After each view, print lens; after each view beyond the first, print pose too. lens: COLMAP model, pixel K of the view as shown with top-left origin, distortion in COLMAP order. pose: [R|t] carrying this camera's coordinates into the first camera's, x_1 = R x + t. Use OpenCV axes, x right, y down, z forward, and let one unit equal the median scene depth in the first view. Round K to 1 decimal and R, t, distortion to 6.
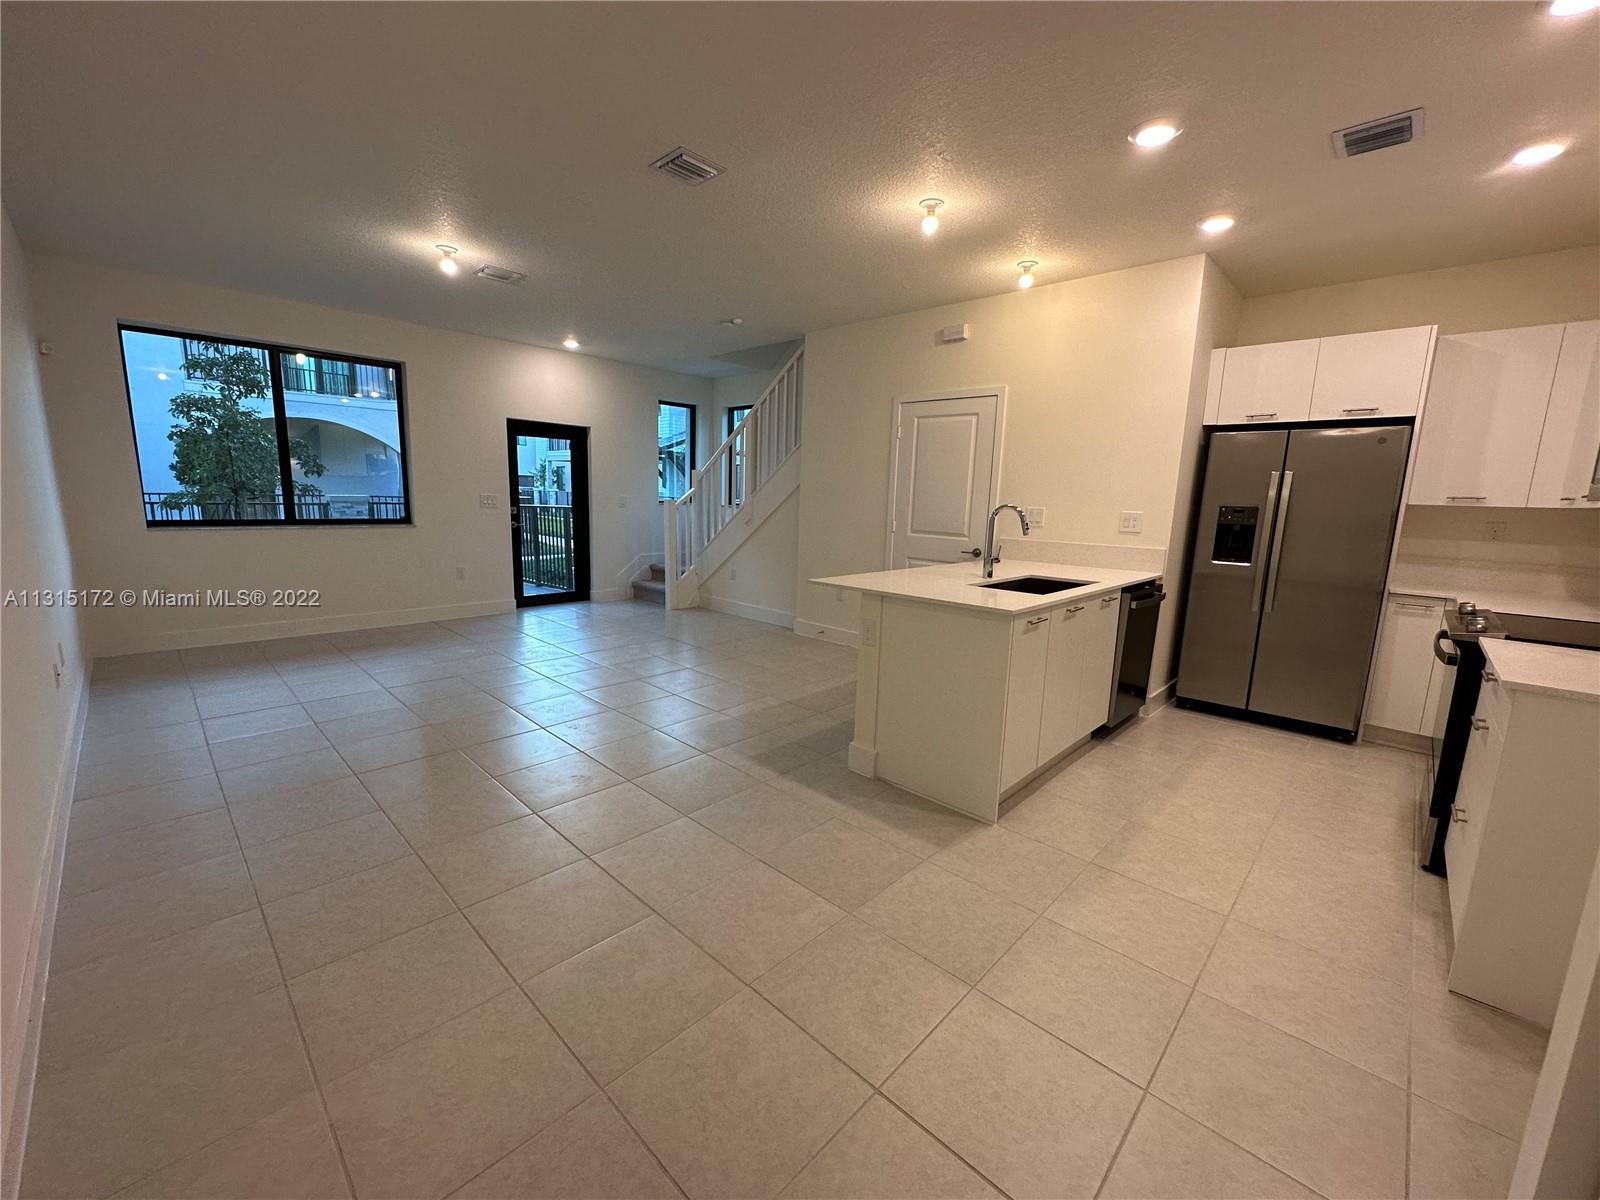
lens RADIAL K [[642.4, 0, 804.0], [0, 642.4, 600.4], [0, 0, 1]] dist [-0.002854, 0.000837]
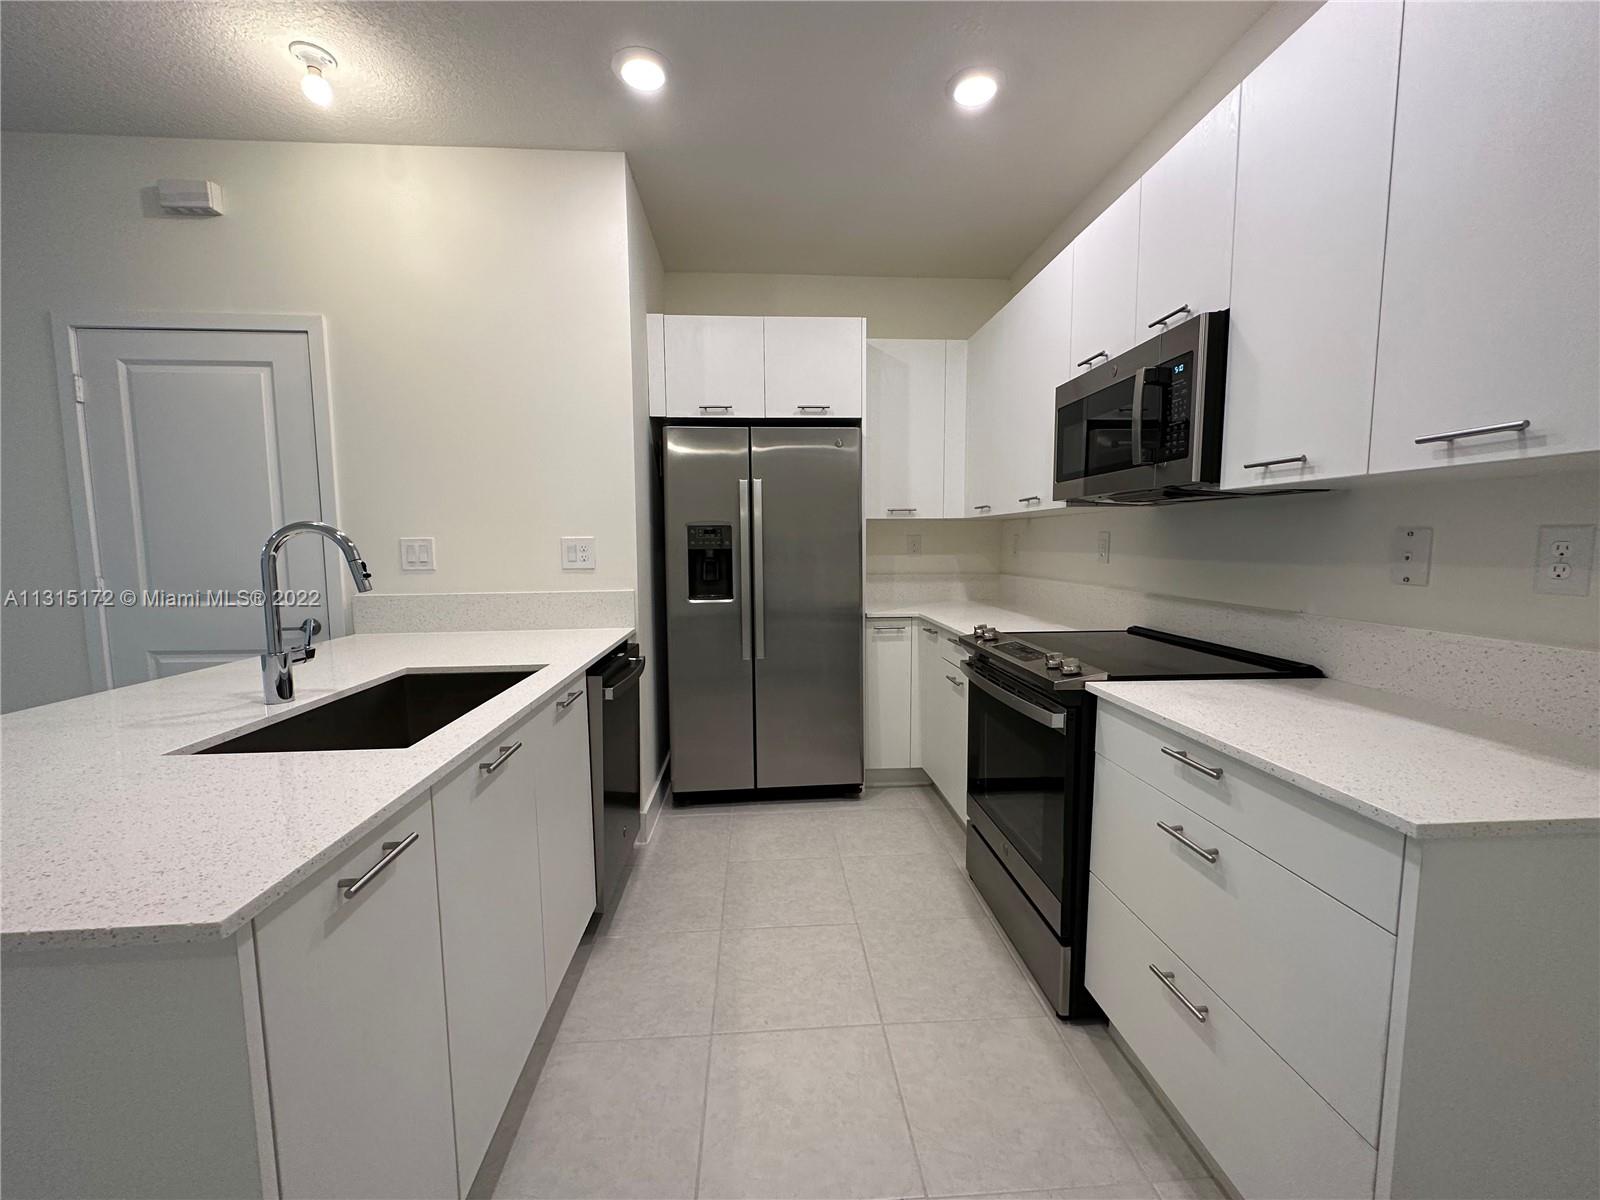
lens RADIAL K [[642.4, 0, 796.1], [0, 642.4, 603.7], [0, 0, 1]] dist [-0.002854, 0.000837]
pose [[0.683065, -0.105917, 0.722636, 0.206305], [0.147557, 0.989038, 0.005487, -0.047462], [-0.715296, 0.102882, 0.691206, 0.442704]]
